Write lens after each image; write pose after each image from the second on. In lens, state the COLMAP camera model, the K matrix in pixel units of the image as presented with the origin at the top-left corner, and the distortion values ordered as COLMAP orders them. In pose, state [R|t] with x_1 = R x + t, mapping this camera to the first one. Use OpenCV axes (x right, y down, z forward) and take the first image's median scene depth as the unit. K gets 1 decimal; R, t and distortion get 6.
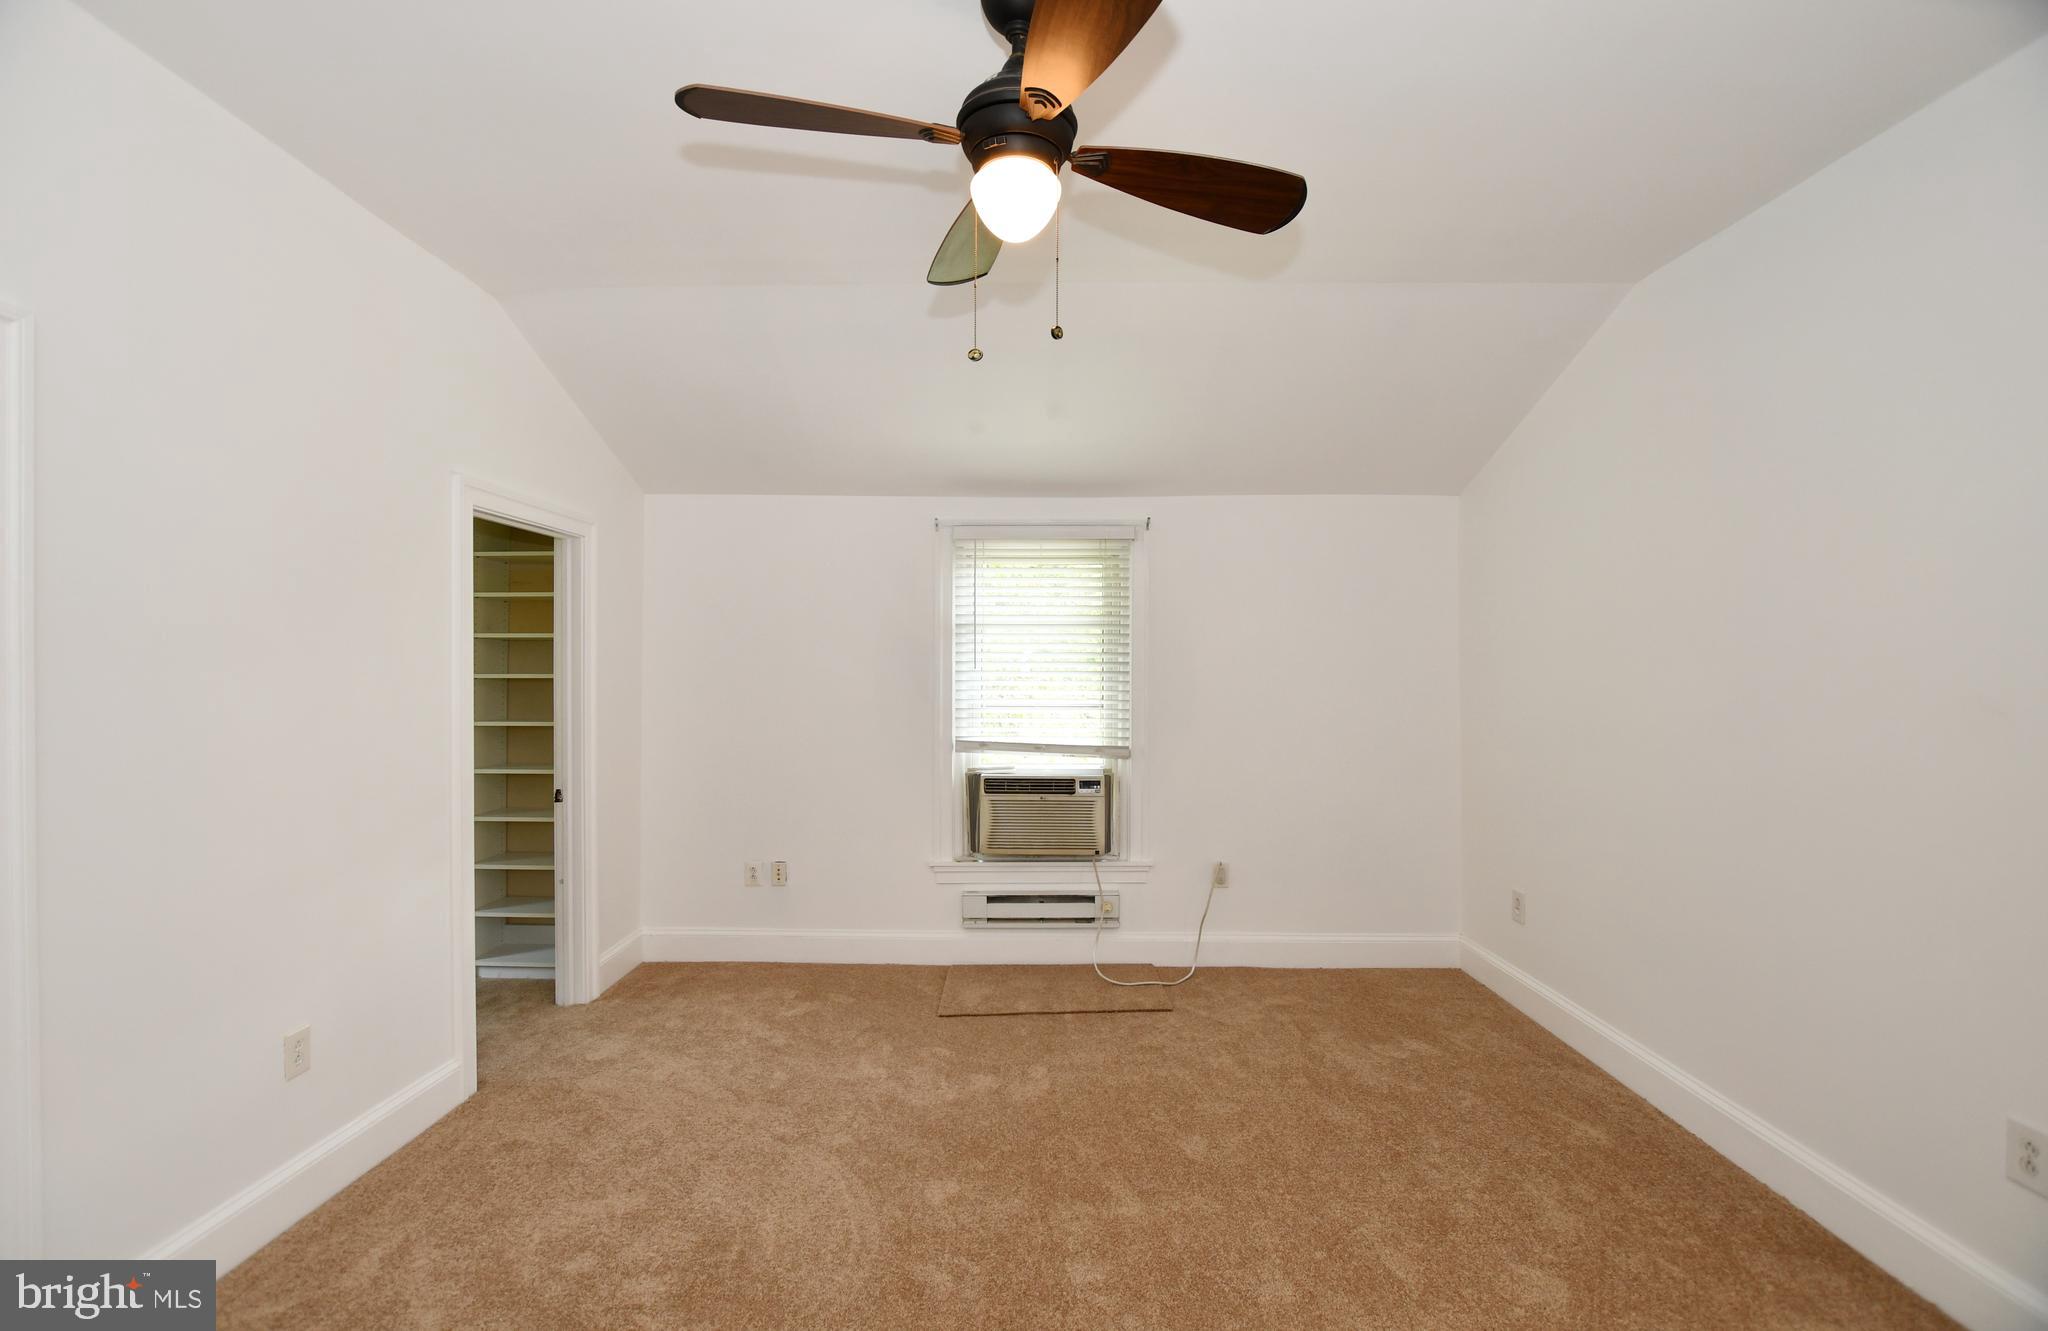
lens RADIAL K [[890.7, 0, 1028.1], [0, 890.7, 670.6], [0, 0, 1]] dist [-0.024744, -0.000122]
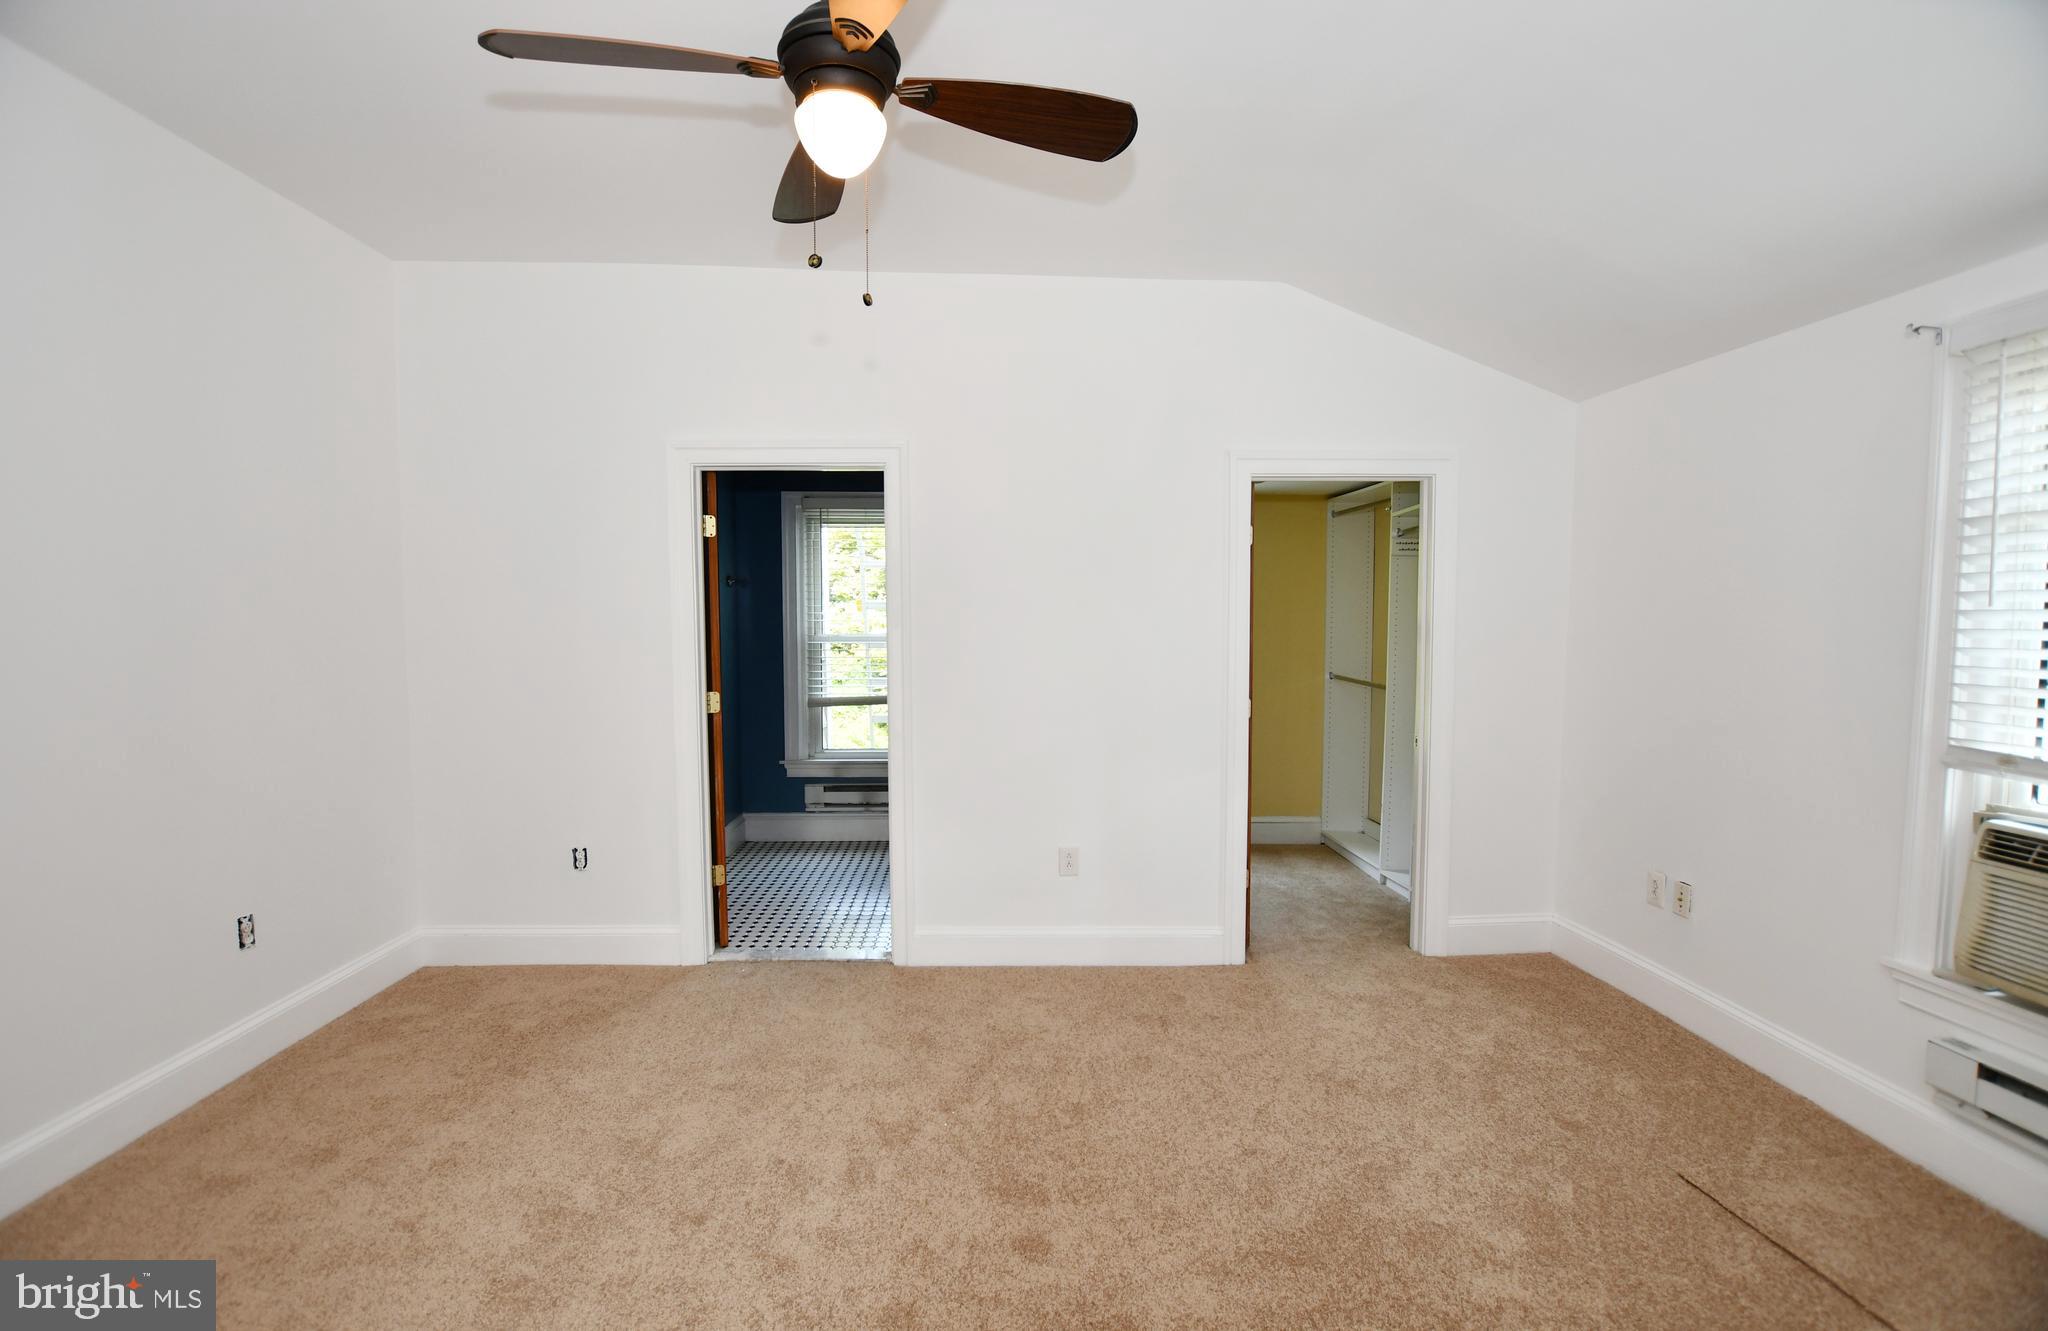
lens RADIAL K [[890.7, 0, 1028.1], [0, 890.7, 670.6], [0, 0, 1]] dist [-0.024744, -0.000122]
pose [[0.079180, 0.052816, -0.995460, 0.415345], [-0.002411, 0.998603, 0.052791, 0.010150], [0.996857, -0.001780, 0.079197, 0.470054]]
